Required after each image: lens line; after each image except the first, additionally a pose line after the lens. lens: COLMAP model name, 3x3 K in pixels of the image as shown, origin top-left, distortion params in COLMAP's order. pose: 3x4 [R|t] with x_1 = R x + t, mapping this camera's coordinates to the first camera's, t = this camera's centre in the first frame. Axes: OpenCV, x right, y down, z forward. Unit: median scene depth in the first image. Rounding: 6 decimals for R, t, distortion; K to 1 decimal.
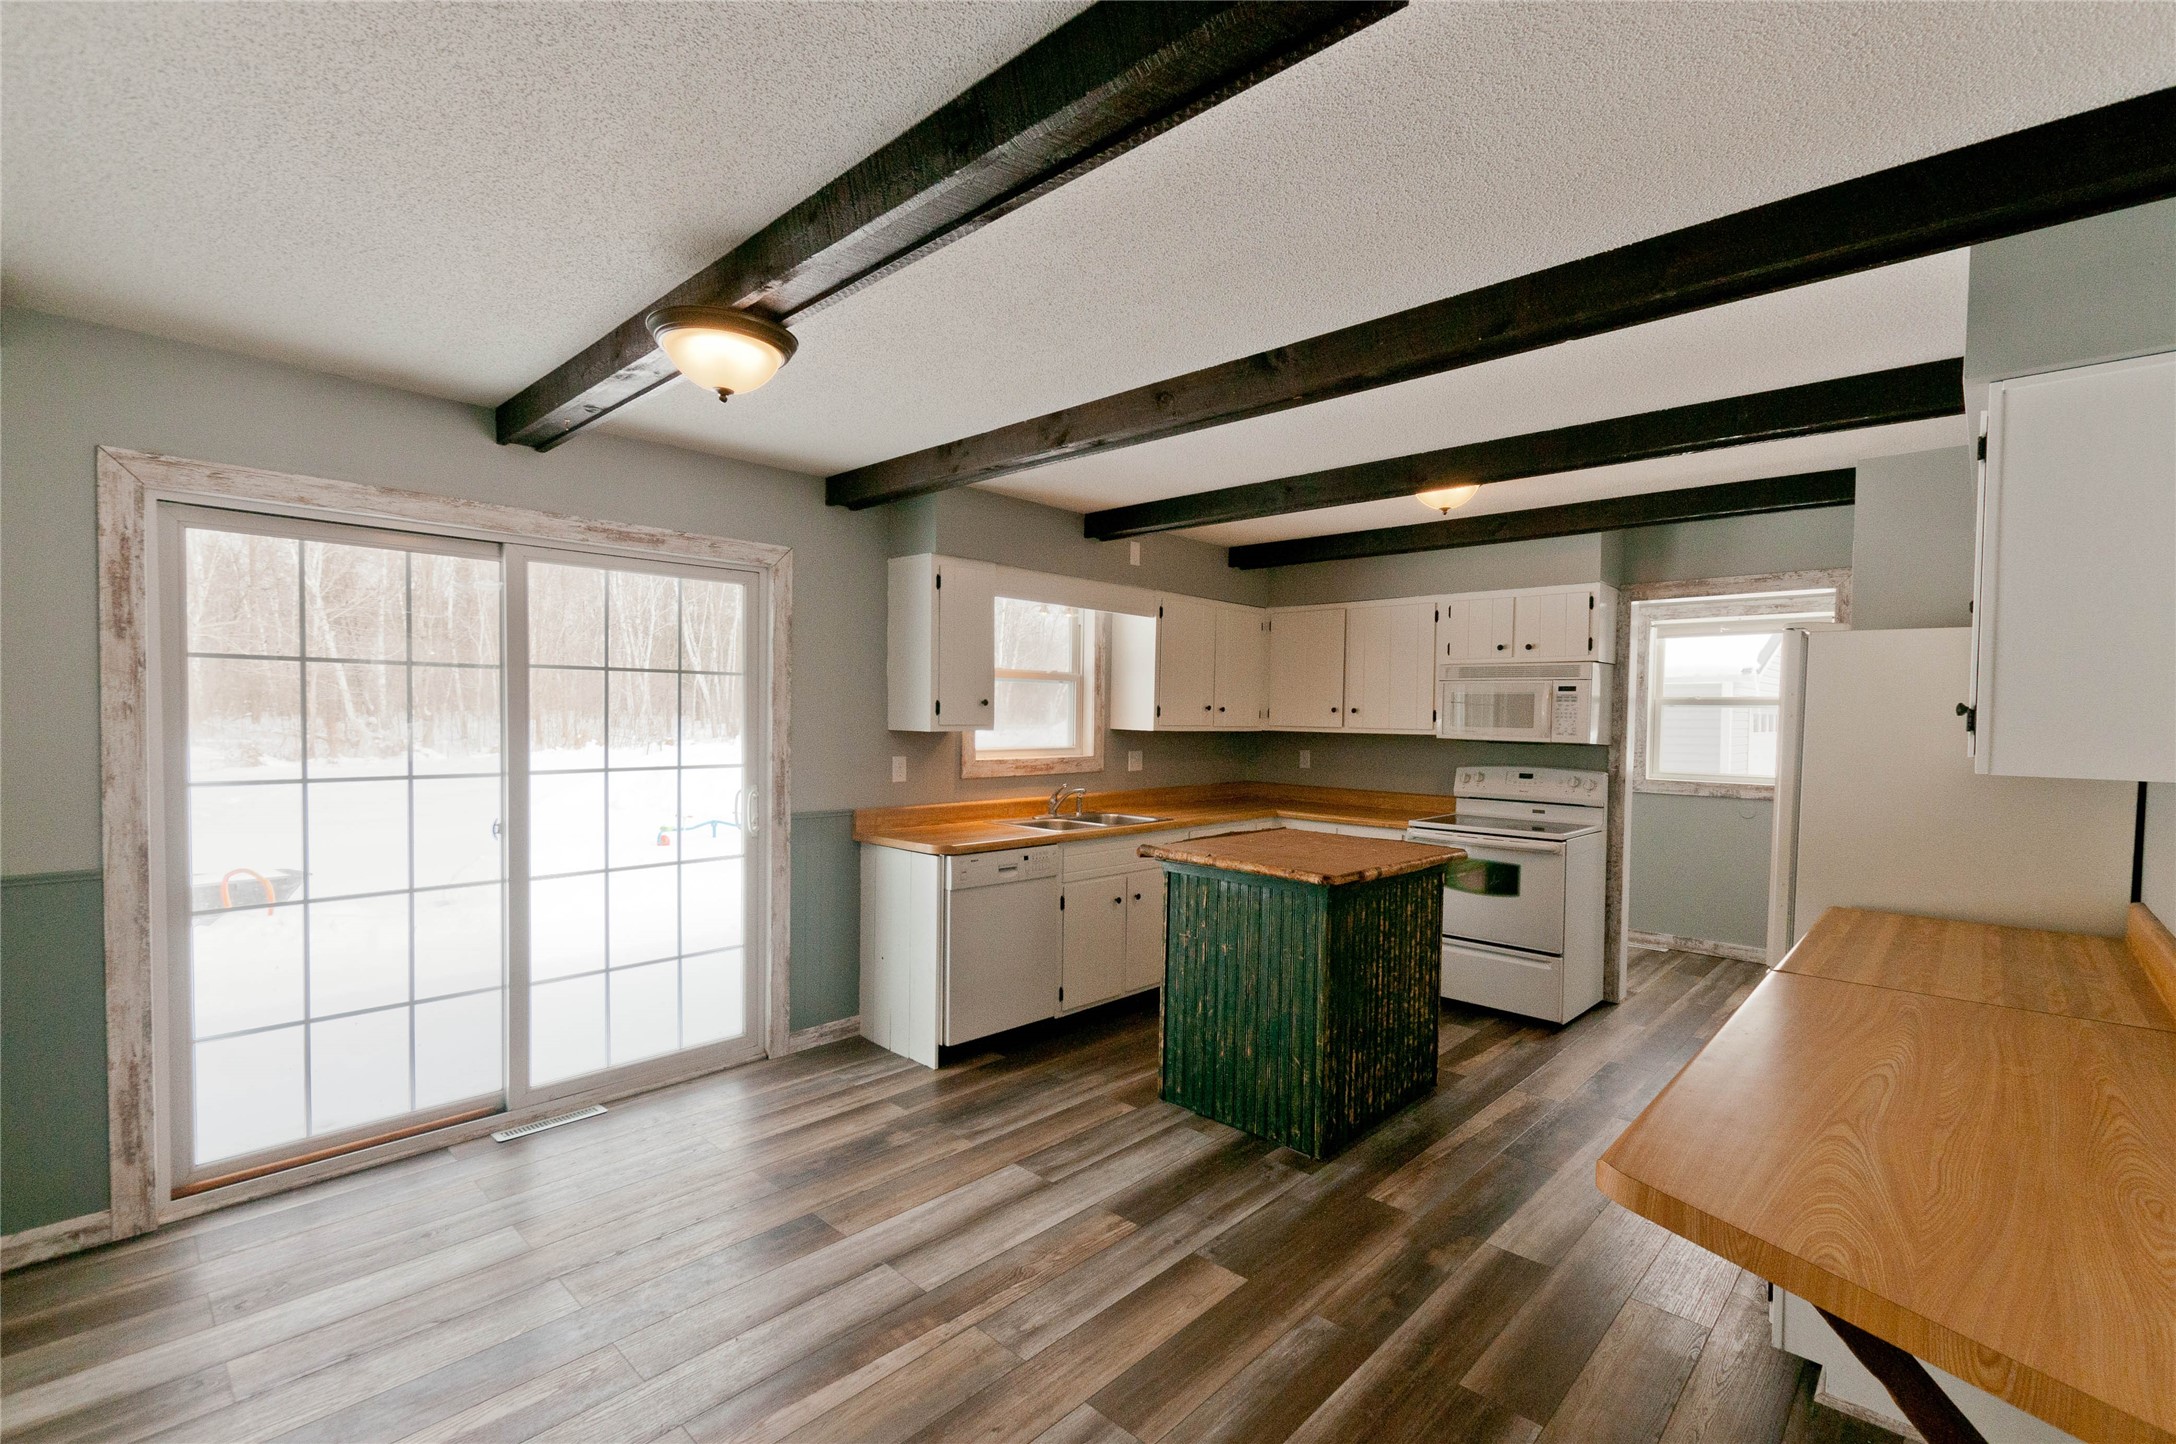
lens RADIAL K [[957.7, 0, 1097.5], [0, 957.7, 737.6], [0, 0, 1]] dist [0.011010, -0.004574]
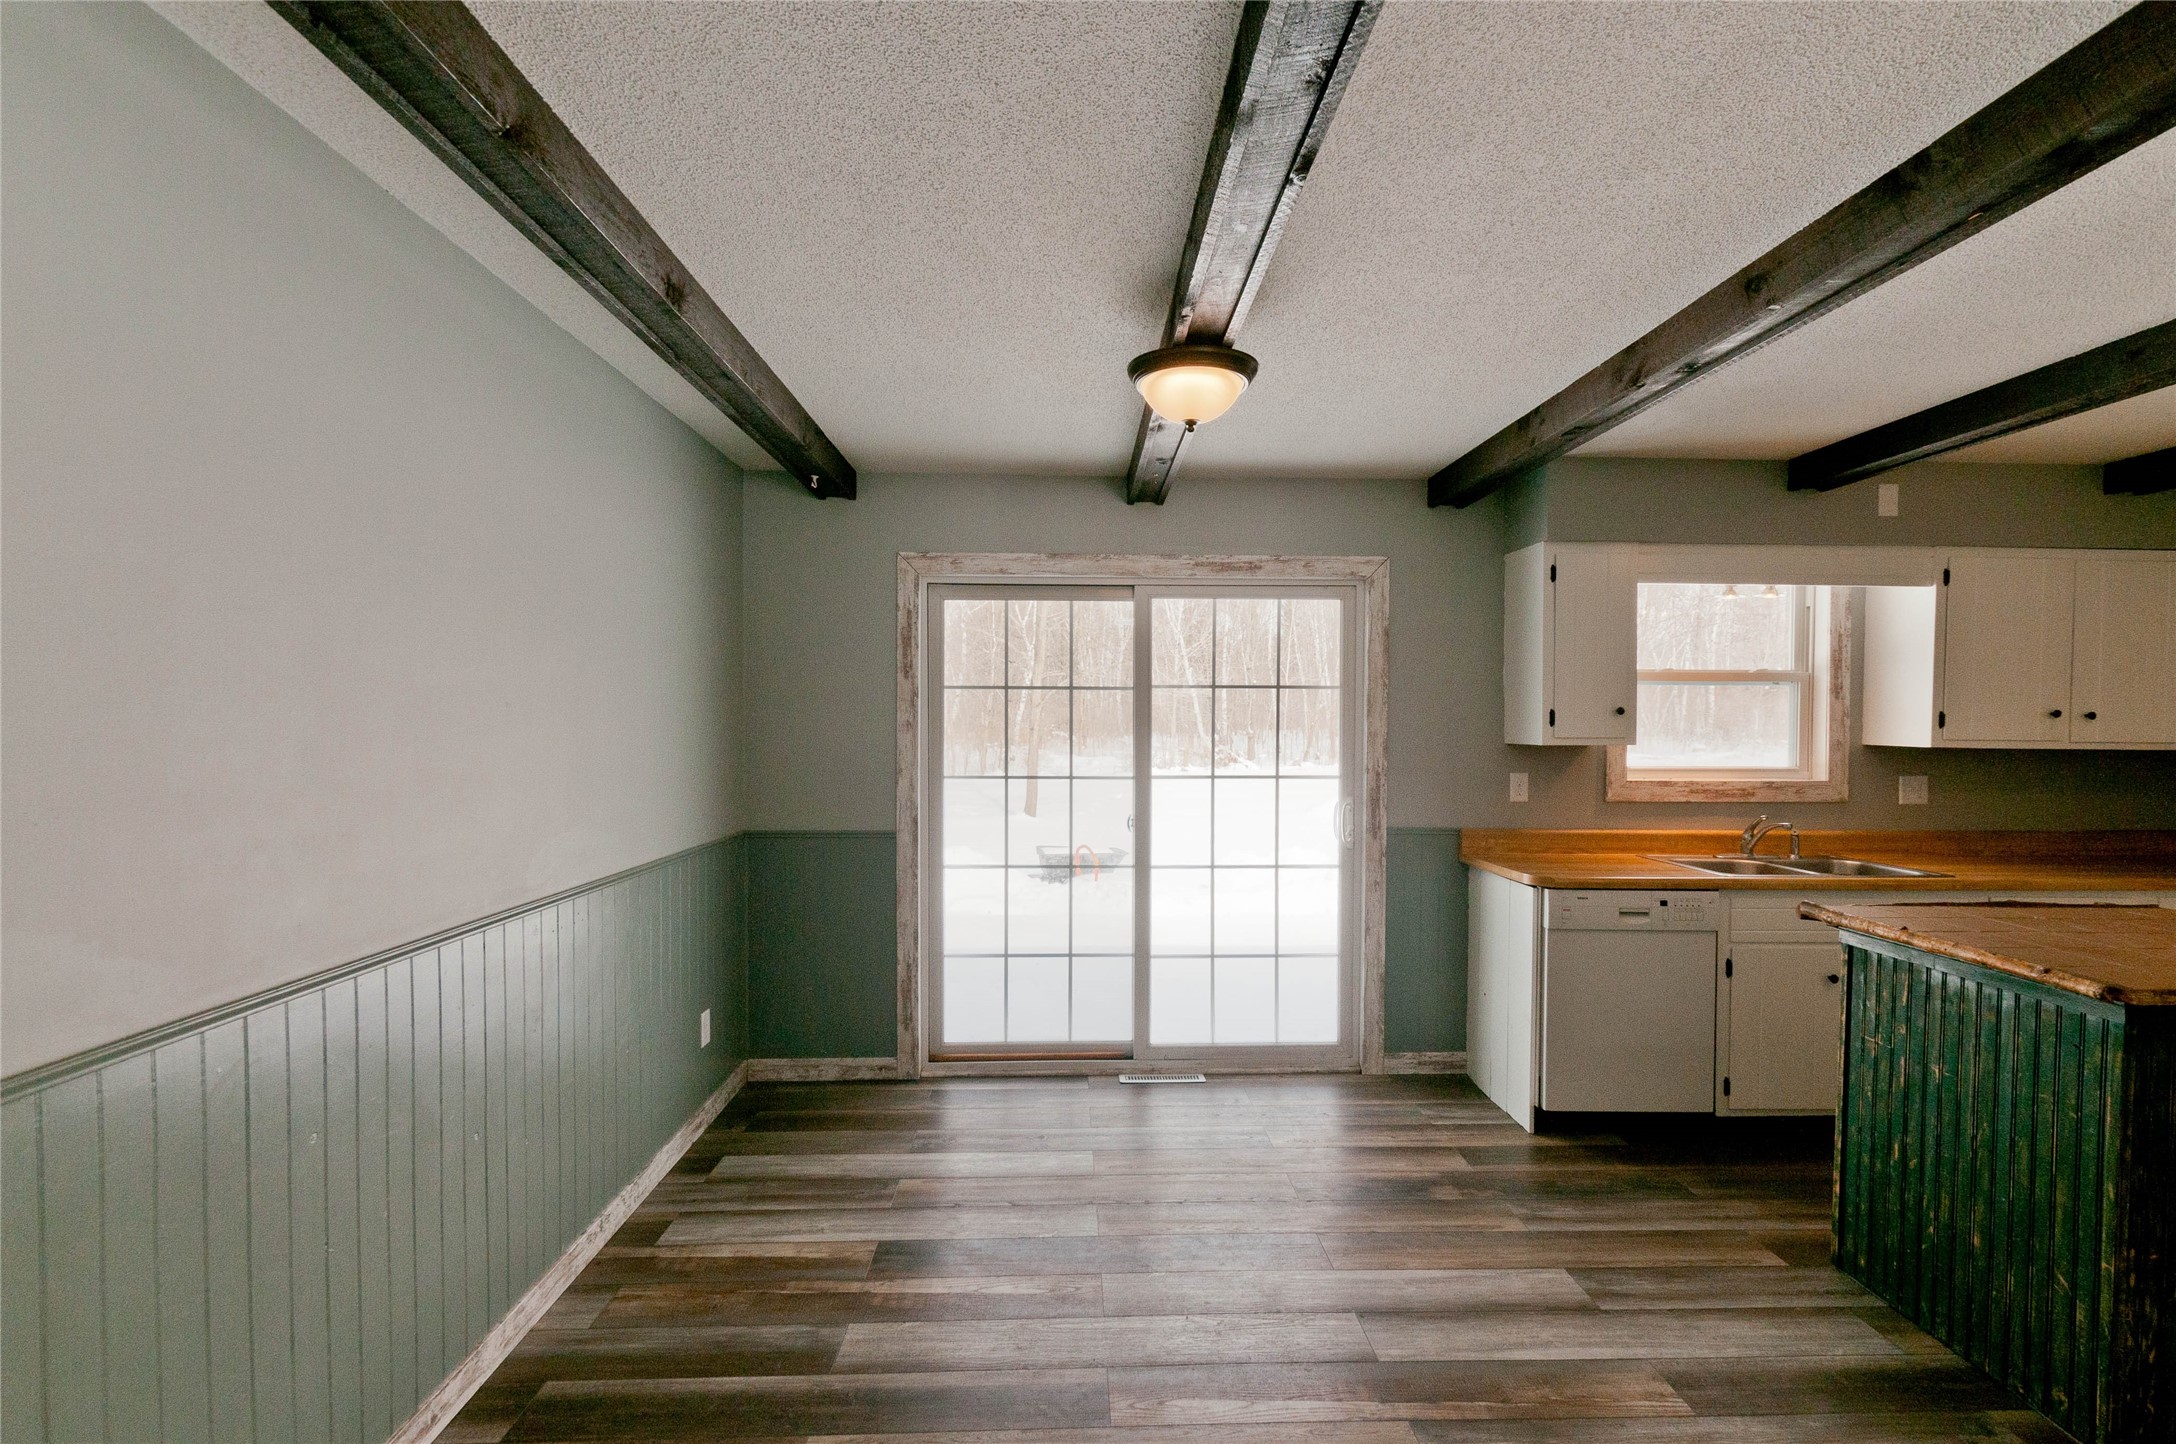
lens RADIAL K [[957.7, 0, 1097.5], [0, 957.7, 737.6], [0, 0, 1]] dist [0.011010, -0.004574]
pose [[0.710053, -0.000093, -0.704149, 0.184254], [-0.013193, 0.999823, -0.013435, 0.004749], [0.704025, 0.018829, 0.709925, 0.109268]]
